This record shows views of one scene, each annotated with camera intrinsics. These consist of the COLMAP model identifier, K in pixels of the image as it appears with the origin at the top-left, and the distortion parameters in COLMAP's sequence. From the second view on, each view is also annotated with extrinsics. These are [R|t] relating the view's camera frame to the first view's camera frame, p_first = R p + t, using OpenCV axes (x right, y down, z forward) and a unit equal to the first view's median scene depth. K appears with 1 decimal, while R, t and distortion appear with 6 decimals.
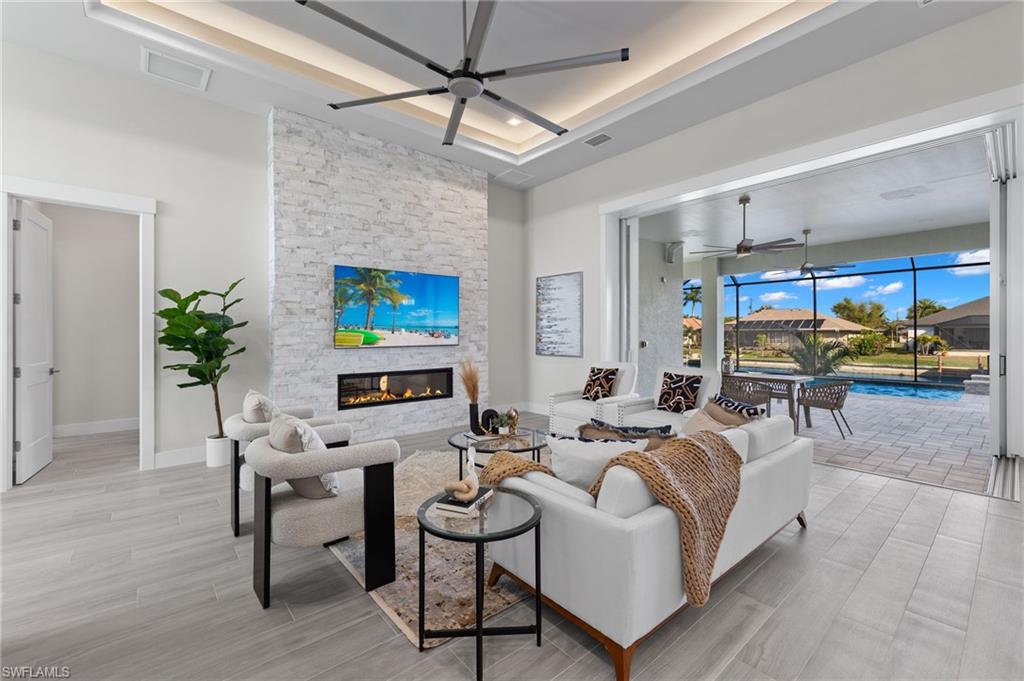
lens RADIAL K [[430.7, 0, 518.7], [0, 430.7, 335.4], [0, 0, 1]] dist [0.008026, -0.000045]
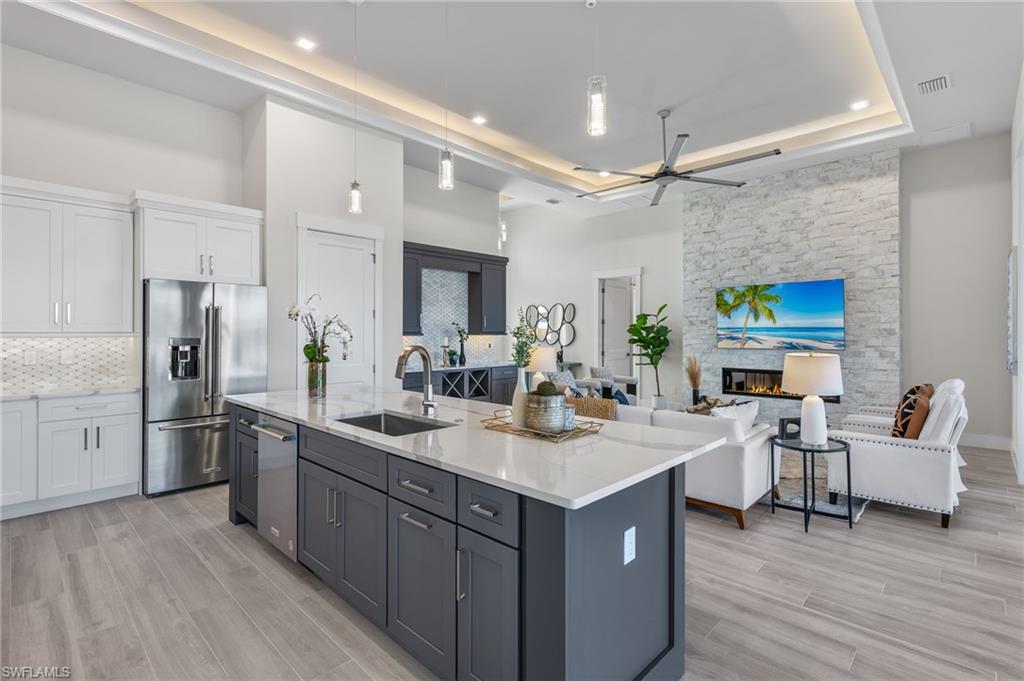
lens RADIAL K [[481.2, 0, 512.1], [0, 481.2, 331.5], [0, 0, 1]] dist [0.003230, 0.000333]
pose [[0.088662, -0.003700, -0.996055, 0.899612], [-0.001344, 0.999992, -0.003834, -0.014305], [0.996061, 0.001679, 0.088657, 0.177095]]
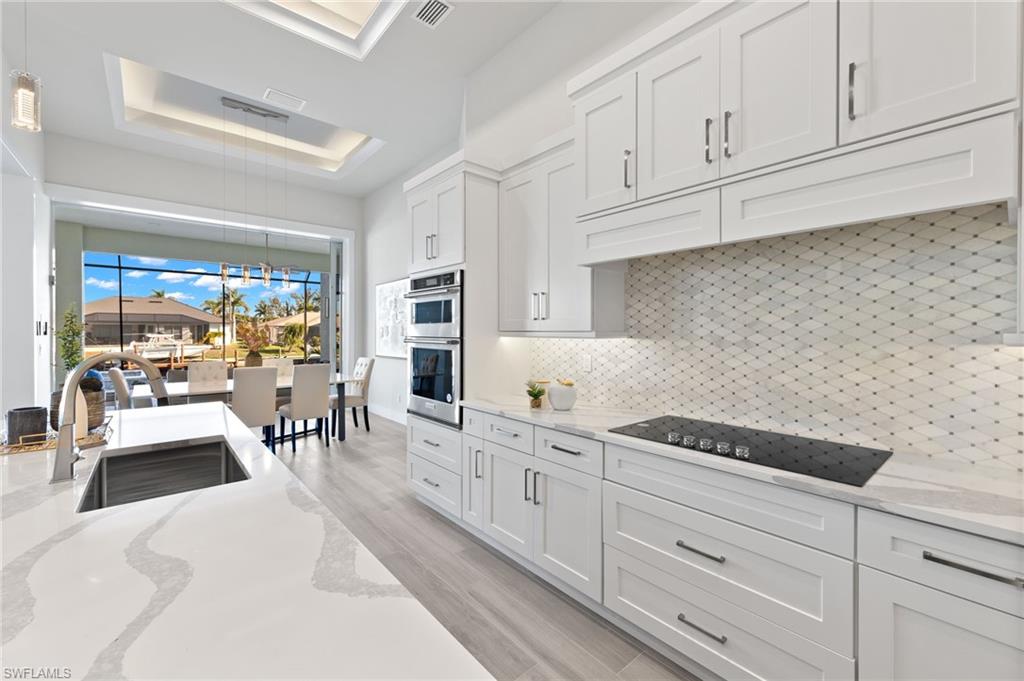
lens RADIAL K [[420.3, 0, 514.1], [0, 420.3, 332.8], [0, 0, 1]] dist [0.001544, -0.000007]
pose [[0.002388, -0.004131, 0.999989, 0.185986], [-0.000202, 0.999991, 0.004131, -0.015434], [-0.999997, -0.000212, 0.002387, -0.111945]]
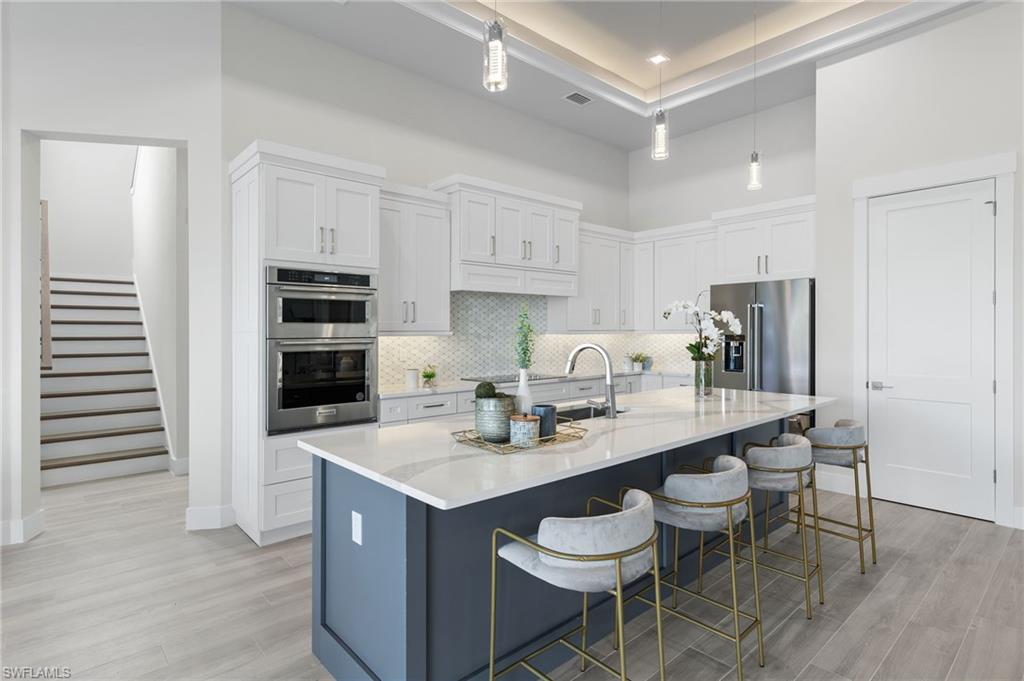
lens RADIAL K [[524.1, 0, 516.3], [0, 524.1, 328.9], [0, 0, 1]] dist [-0.002973, 0.000125]
pose [[-0.999793, 0.003282, -0.020092, 0.514452], [0.003363, 0.999986, -0.003977, -0.014533], [0.020079, -0.004044, -0.999790, 0.623116]]
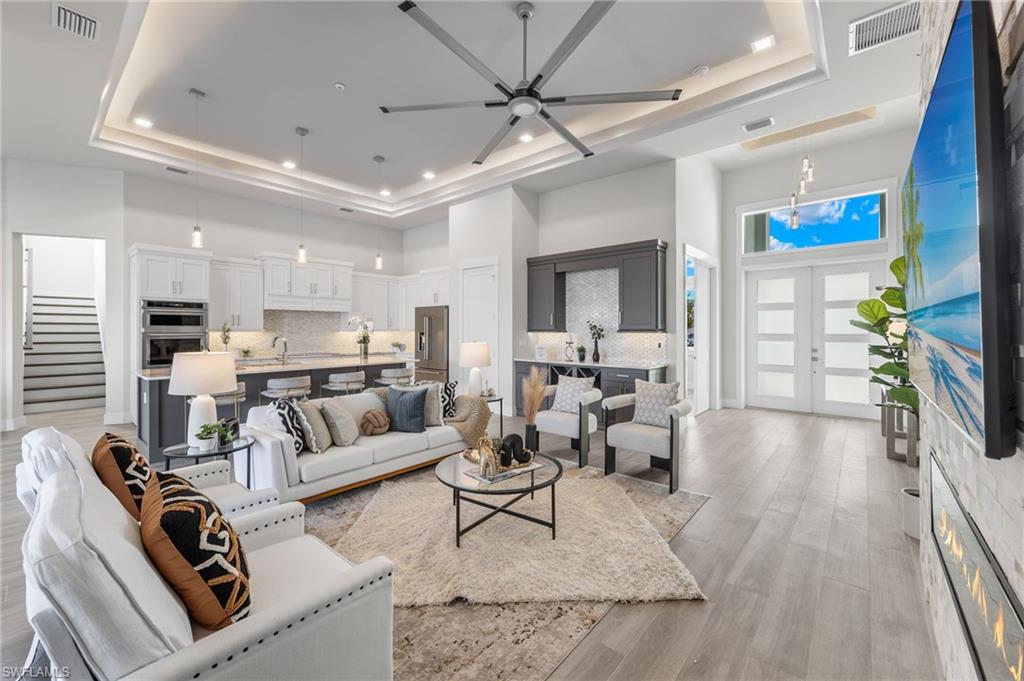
lens RADIAL K [[407.3, 0, 517.0], [0, 407.3, 331.2], [0, 0, 1]] dist [0.002516, 0.000042]
pose [[-0.988620, -0.000572, -0.150434, 0.020951], [-0.001192, 0.999991, 0.004026, -0.016503], [0.150431, 0.004159, -0.988612, 1.163544]]
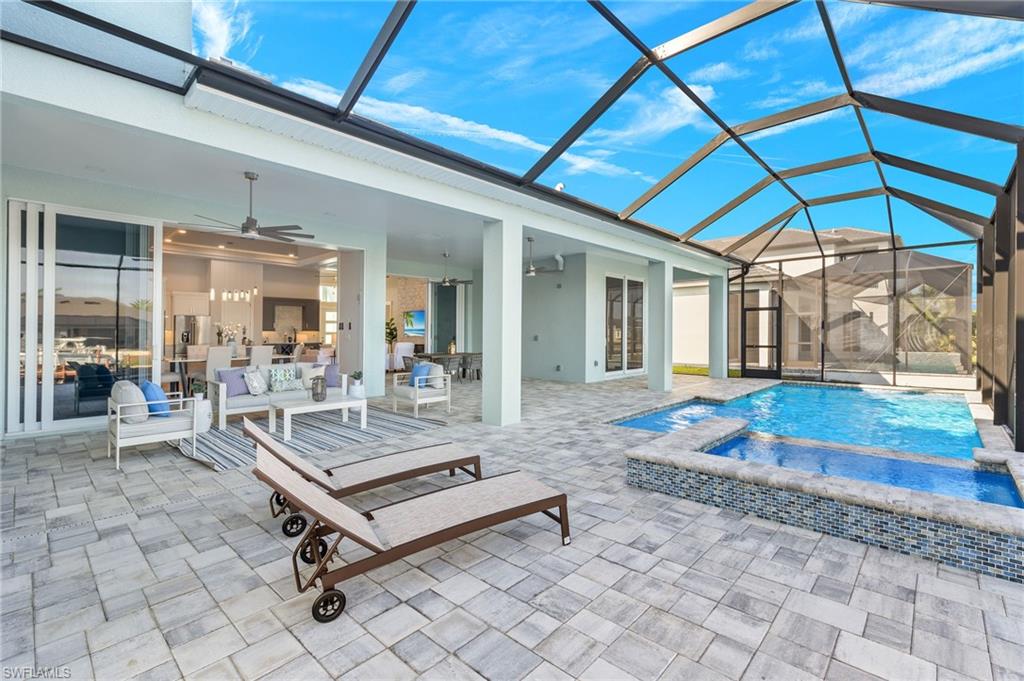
lens RADIAL K [[439.7, 0, 516.0], [0, 439.7, 332.0], [0, 0, 1]] dist [0.001330, 0.000198]
pose [[0.132409, -0.002226, -0.991193, 2.783418], [-0.002957, 0.999992, -0.002641, 0.001651], [0.991191, 0.003281, 0.132401, 1.235834]]
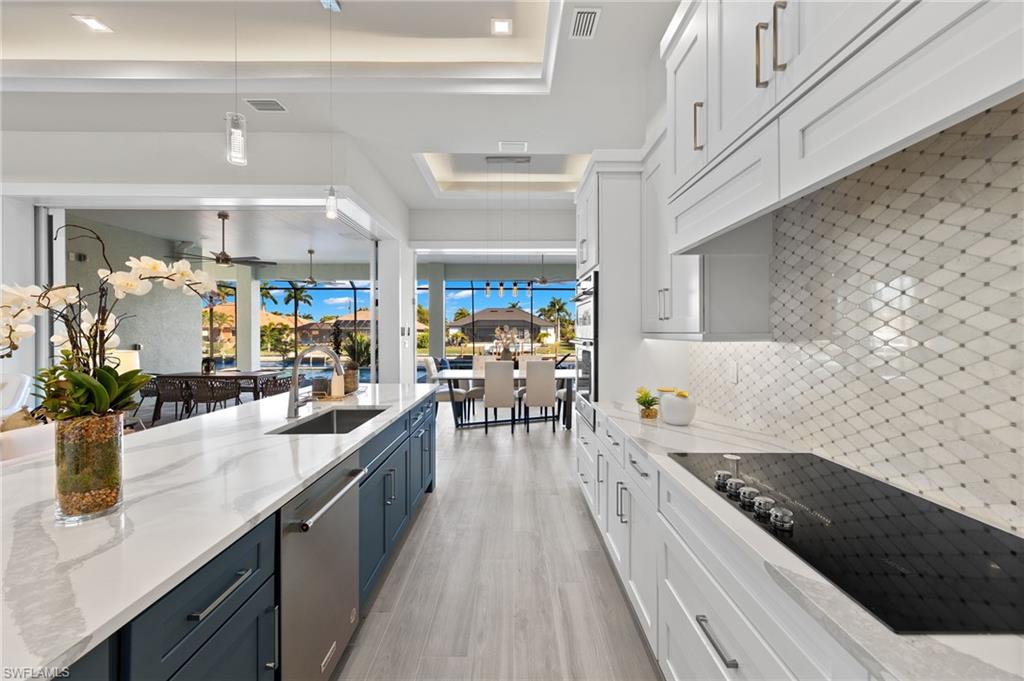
lens RADIAL K [[404.8, 0, 516.4], [0, 404.8, 333.8], [0, 0, 1]] dist [0.000795, -0.000027]
pose [[0.647710, -0.003851, 0.761877, 0.257080], [0.001987, 0.999992, 0.003366, -0.015568], [-0.761885, -0.000666, 0.647712, -0.285269]]
